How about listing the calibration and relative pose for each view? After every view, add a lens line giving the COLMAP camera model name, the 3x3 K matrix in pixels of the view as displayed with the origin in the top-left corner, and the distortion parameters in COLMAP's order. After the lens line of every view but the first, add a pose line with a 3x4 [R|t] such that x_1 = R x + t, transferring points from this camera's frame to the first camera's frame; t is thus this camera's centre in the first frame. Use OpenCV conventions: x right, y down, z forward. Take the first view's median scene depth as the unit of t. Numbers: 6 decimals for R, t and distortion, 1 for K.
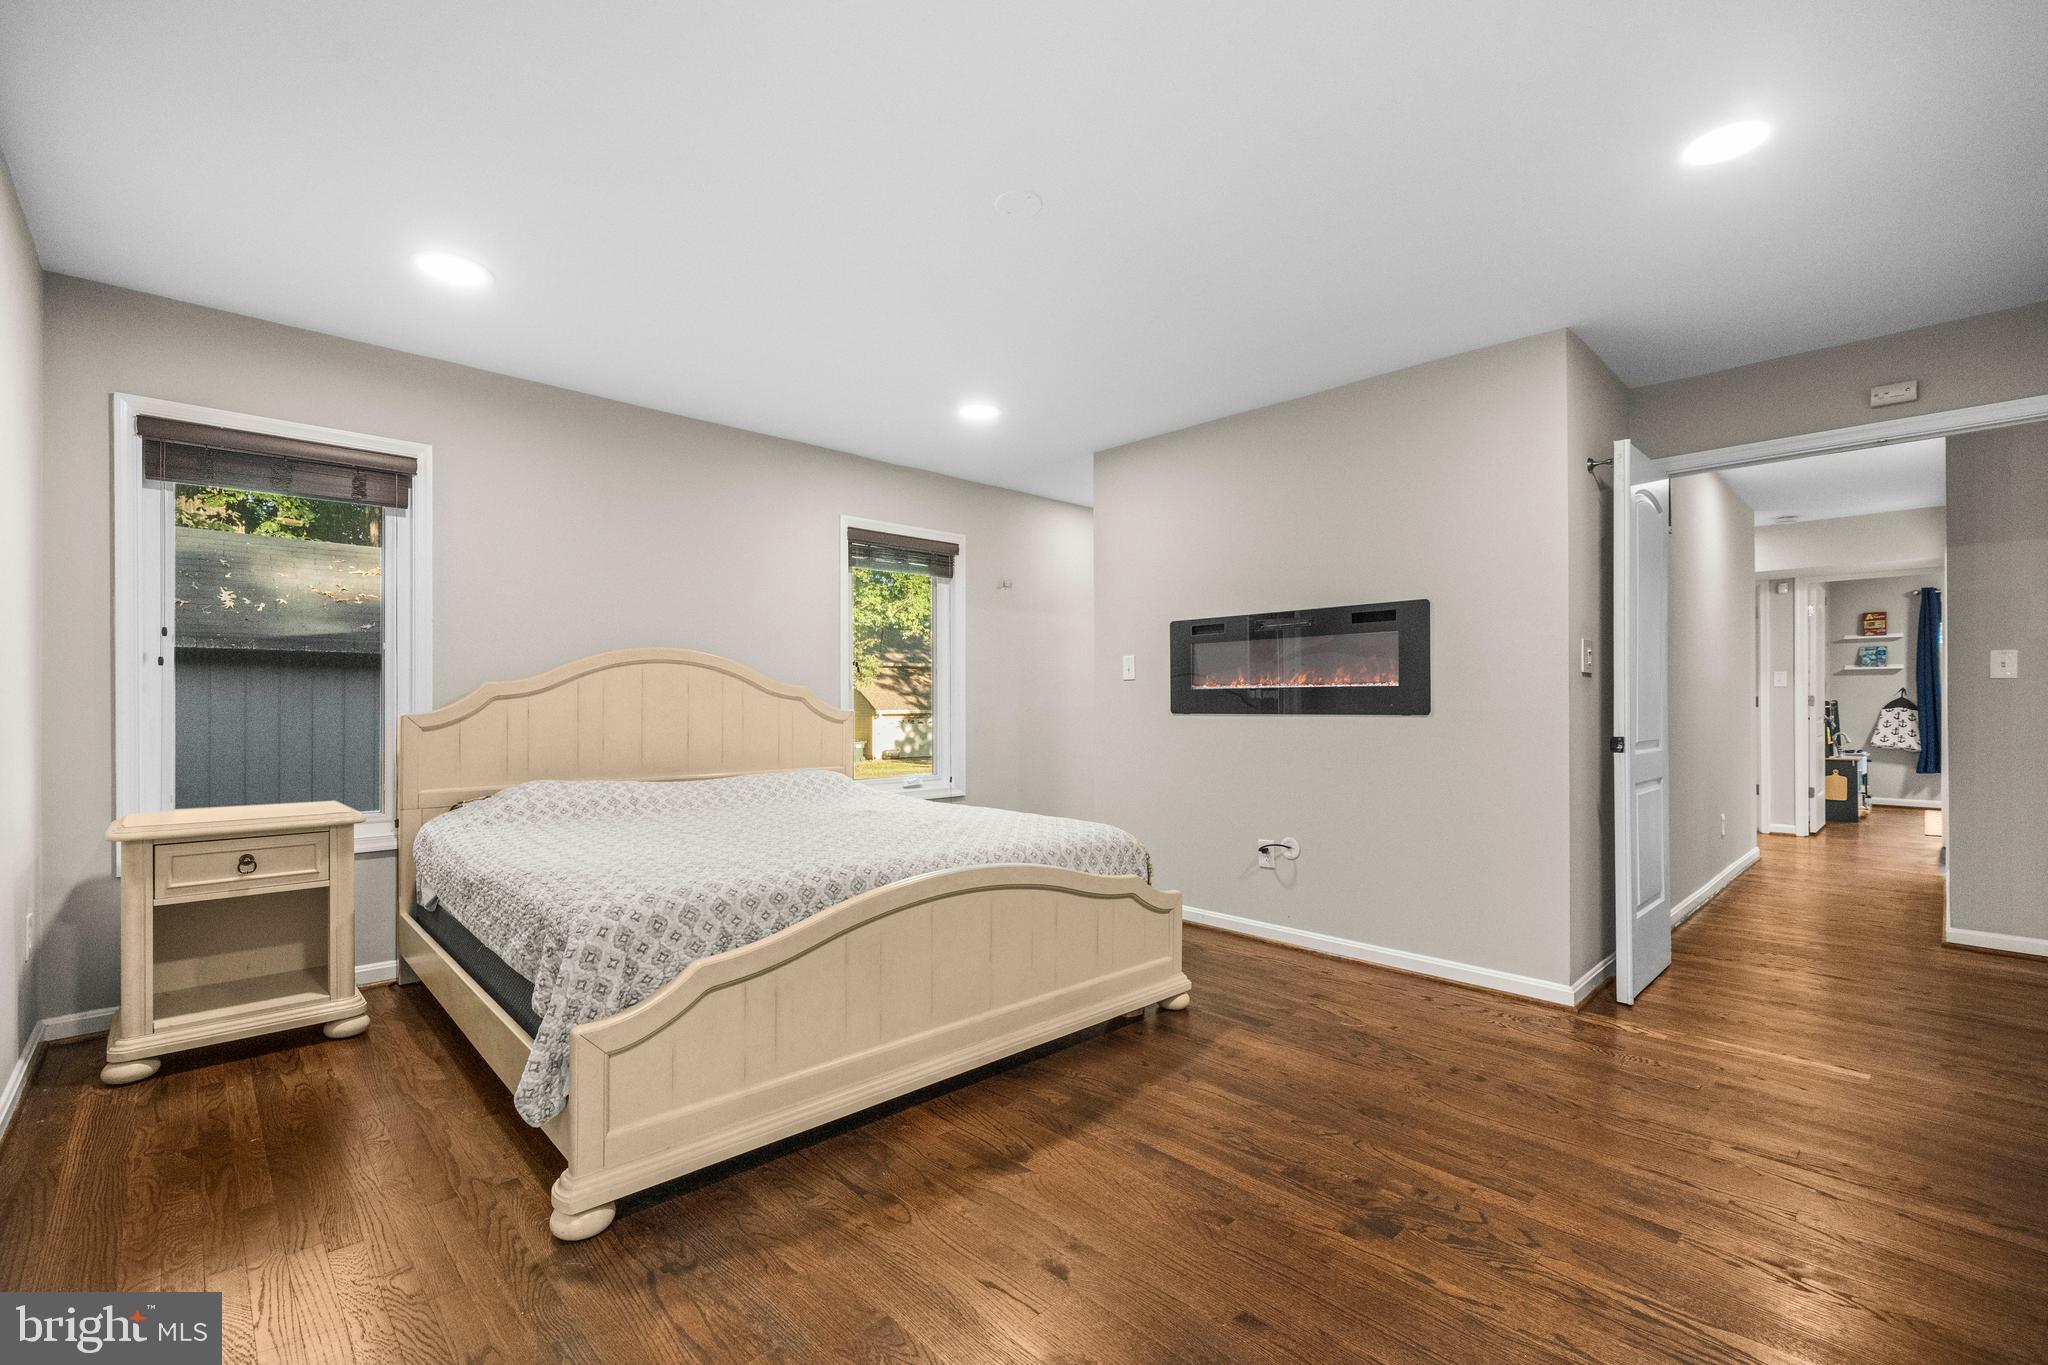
lens RADIAL K [[873.2, 0, 1018.0], [0, 873.2, 700.5], [0, 0, 1]] dist [0.000769, 0.000191]
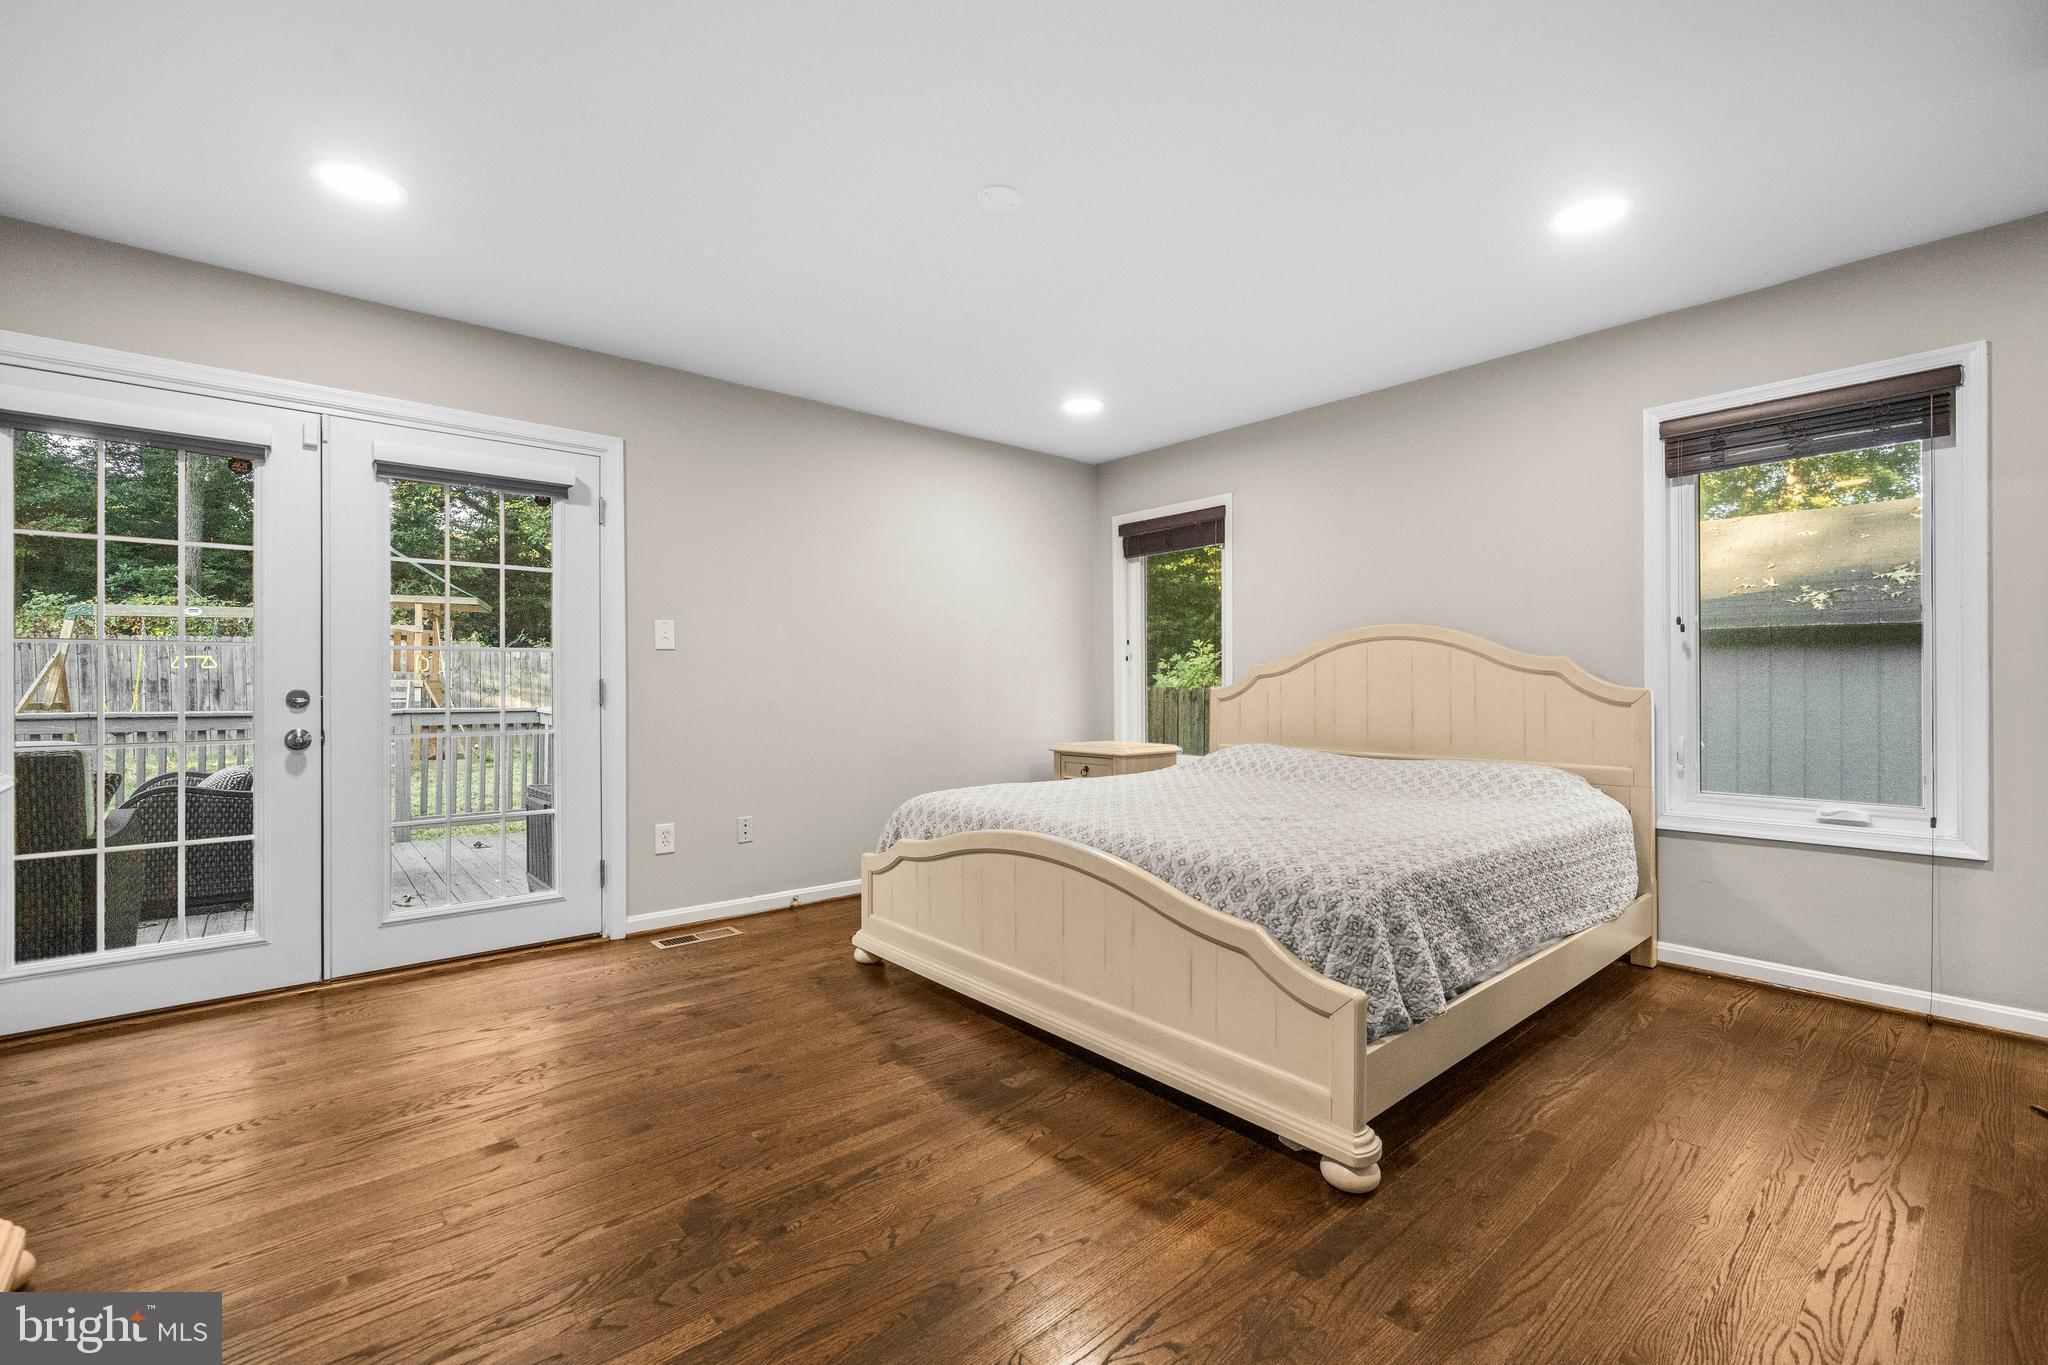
lens RADIAL K [[876.4, 0, 1024.0], [0, 876.4, 682.5], [0, 0, 1]] dist [-0.000671, -0.000158]
pose [[-0.036824, -0.003869, -0.999314, 1.043109], [0.005251, 0.999978, -0.004066, 0.012622], [0.999308, -0.005397, -0.036803, 1.065834]]
